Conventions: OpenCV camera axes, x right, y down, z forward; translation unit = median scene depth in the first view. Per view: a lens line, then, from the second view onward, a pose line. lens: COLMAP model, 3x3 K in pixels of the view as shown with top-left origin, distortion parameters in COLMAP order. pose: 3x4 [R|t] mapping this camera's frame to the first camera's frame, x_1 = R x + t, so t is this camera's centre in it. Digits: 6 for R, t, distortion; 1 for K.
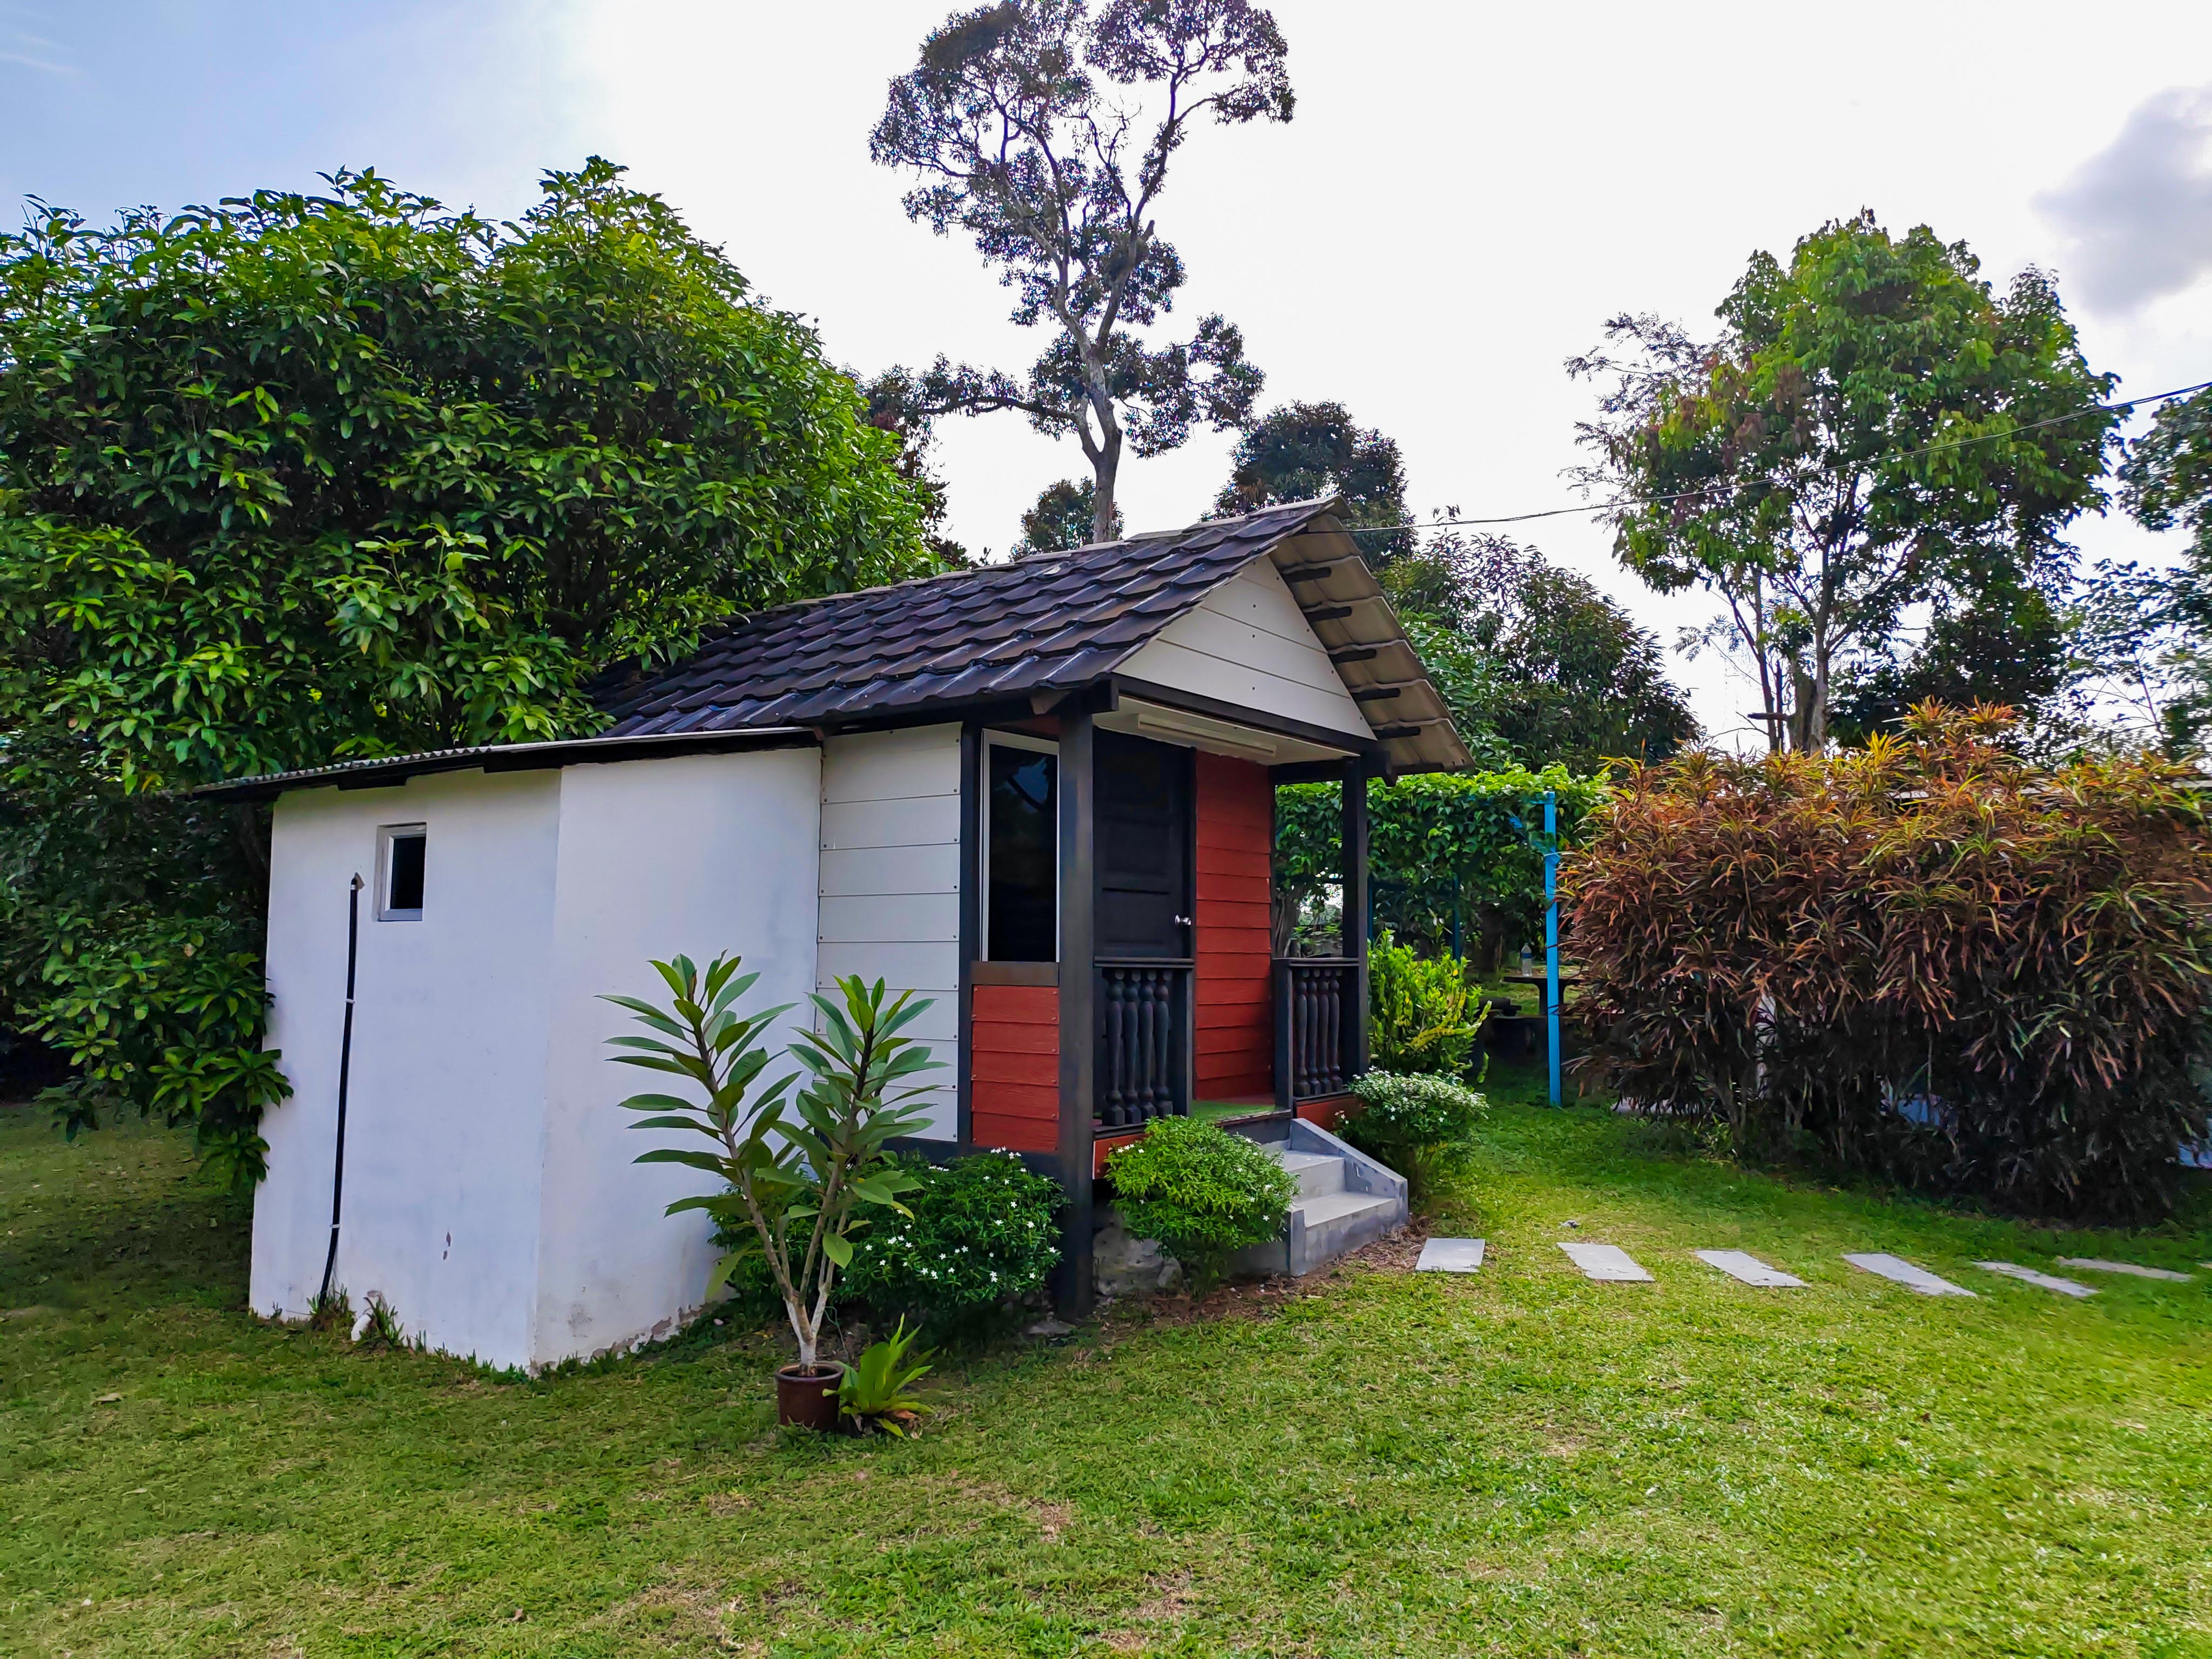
lens RADIAL K [[1524.2, 0, 1106.0], [0, 1524.2, 829.5], [0, 0, 1]] dist [0.004643, 0.000299]
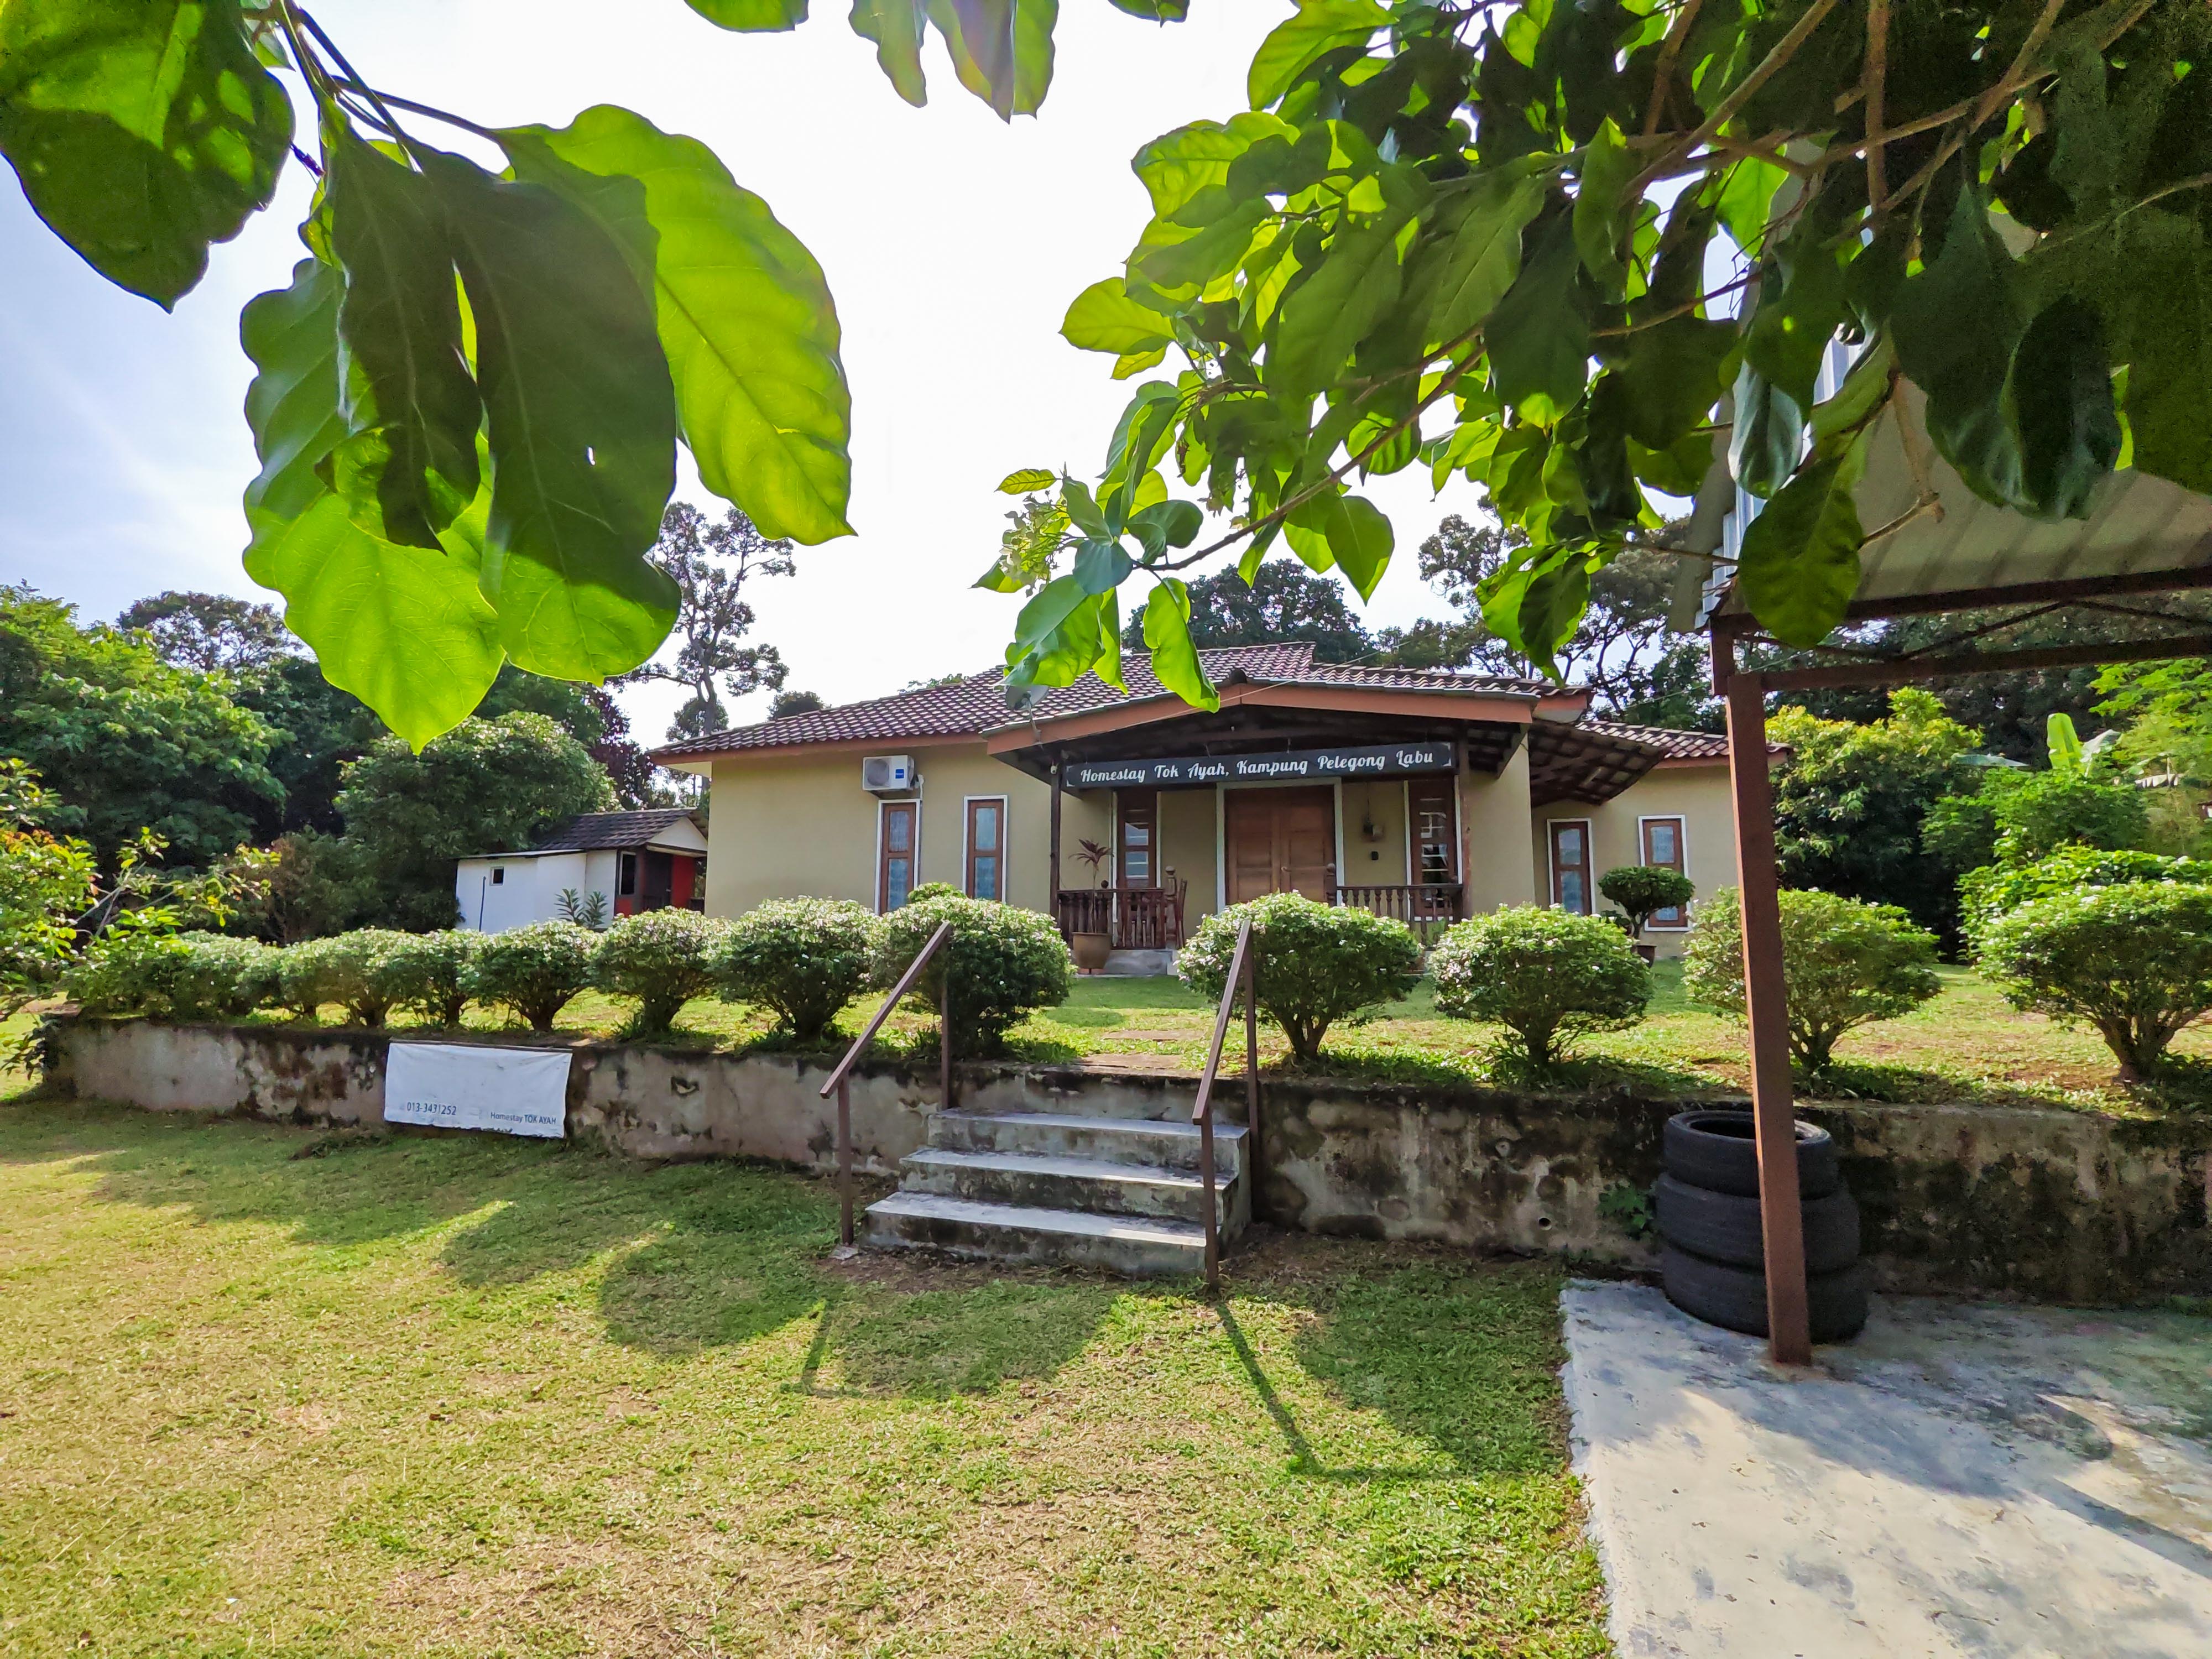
lens RADIAL K [[1007.1, 0, 1106.0], [0, 1007.1, 829.5], [0, 0, 1]] dist [-0.000844, -0.014859]
pose [[0.944710, 0.033048, 0.326238, 0.080760], [-0.018482, 0.998693, -0.047647, -0.001184], [-0.327386, 0.038983, 0.944086, -0.637026]]
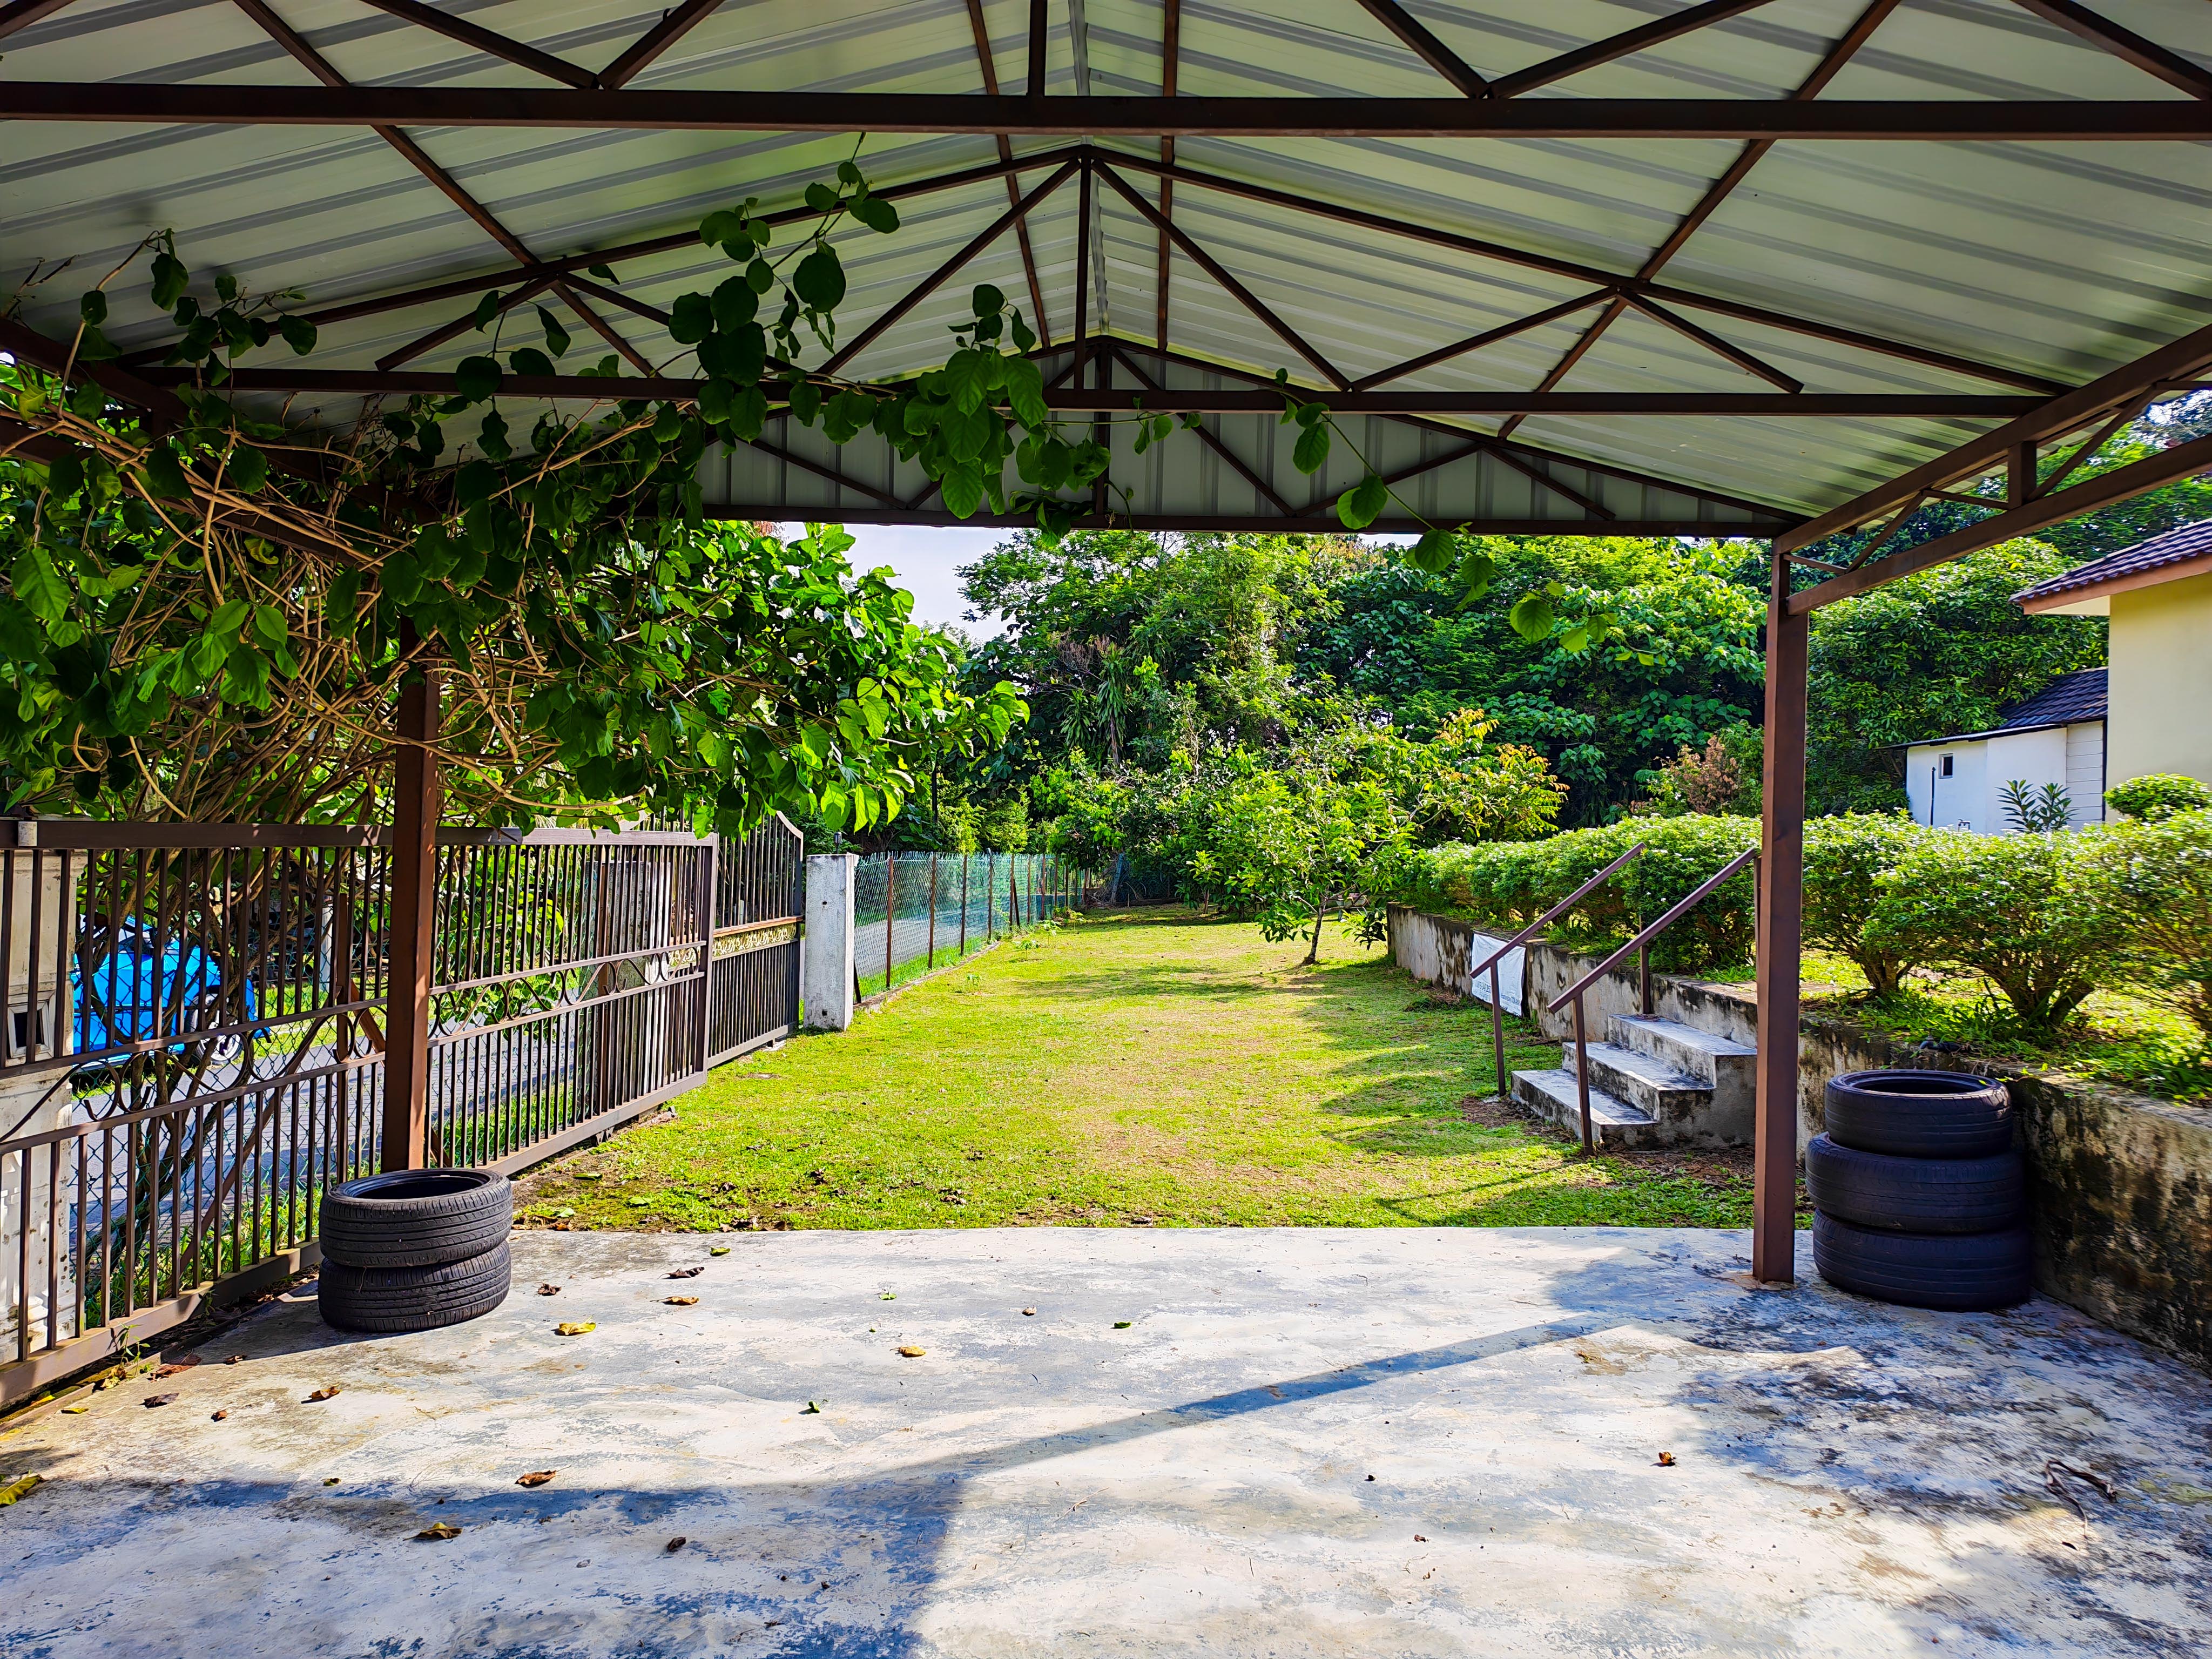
lens RADIAL K [[1524.2, 0, 1106.0], [0, 1524.2, 829.5], [0, 0, 1]] dist [0.004643, 0.000299]
pose [[0.634865, -0.002795, -0.772618, 0.272185], [0.046408, 0.998326, 0.034522, -0.009786], [0.771228, -0.057773, 0.633932, -0.719184]]
